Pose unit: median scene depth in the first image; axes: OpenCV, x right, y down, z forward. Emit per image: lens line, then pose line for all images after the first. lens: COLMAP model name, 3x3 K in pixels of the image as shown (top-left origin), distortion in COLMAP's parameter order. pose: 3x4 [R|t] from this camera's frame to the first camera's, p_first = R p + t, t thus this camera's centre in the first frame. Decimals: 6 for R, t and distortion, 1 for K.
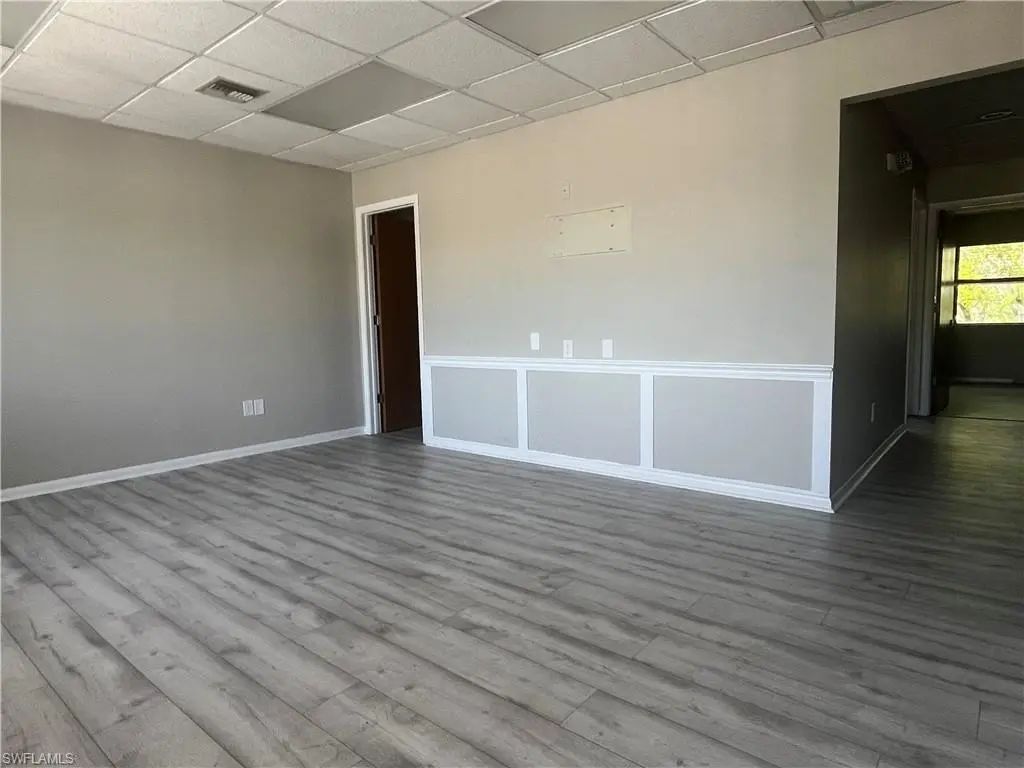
lens RADIAL K [[605.3, 0, 512.0], [0, 605.3, 384.0], [0, 0, 1]] dist [0.002533, 0.001027]
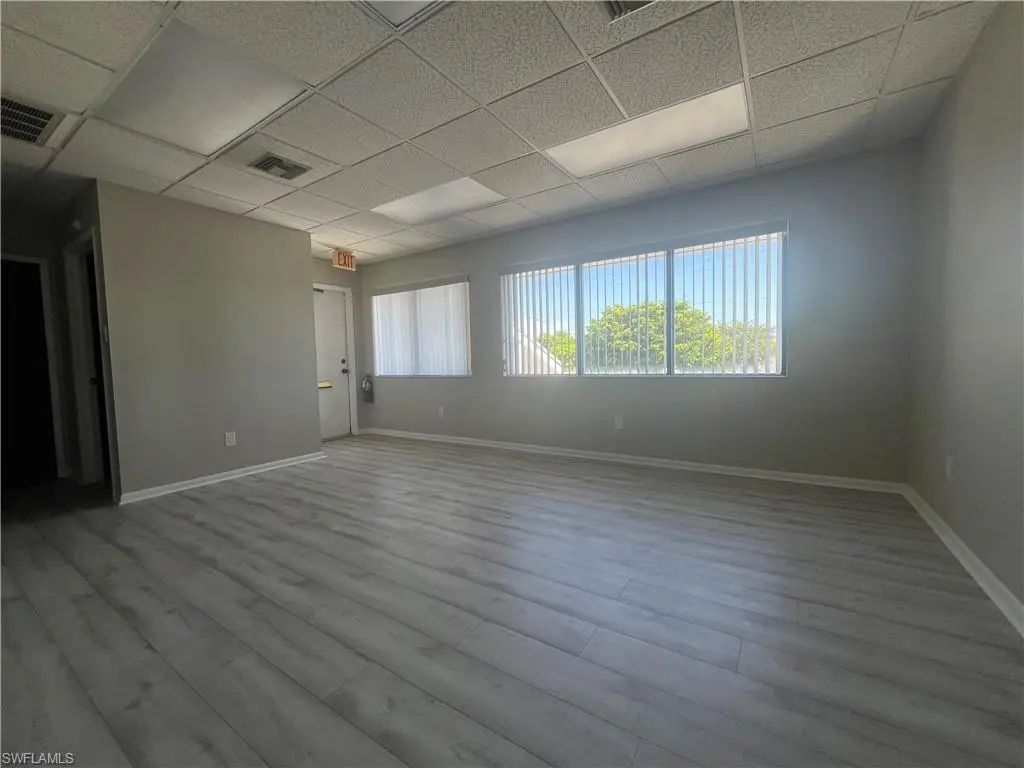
lens RADIAL K [[418.4, 0, 512.0], [0, 418.4, 384.0], [0, 0, 1]] dist [0.021765, 0.000035]
pose [[-0.992360, 0.058085, -0.108849, -0.319088], [0.040552, 0.986786, 0.156870, -0.167754], [0.116523, 0.151257, -0.981603, 1.796495]]
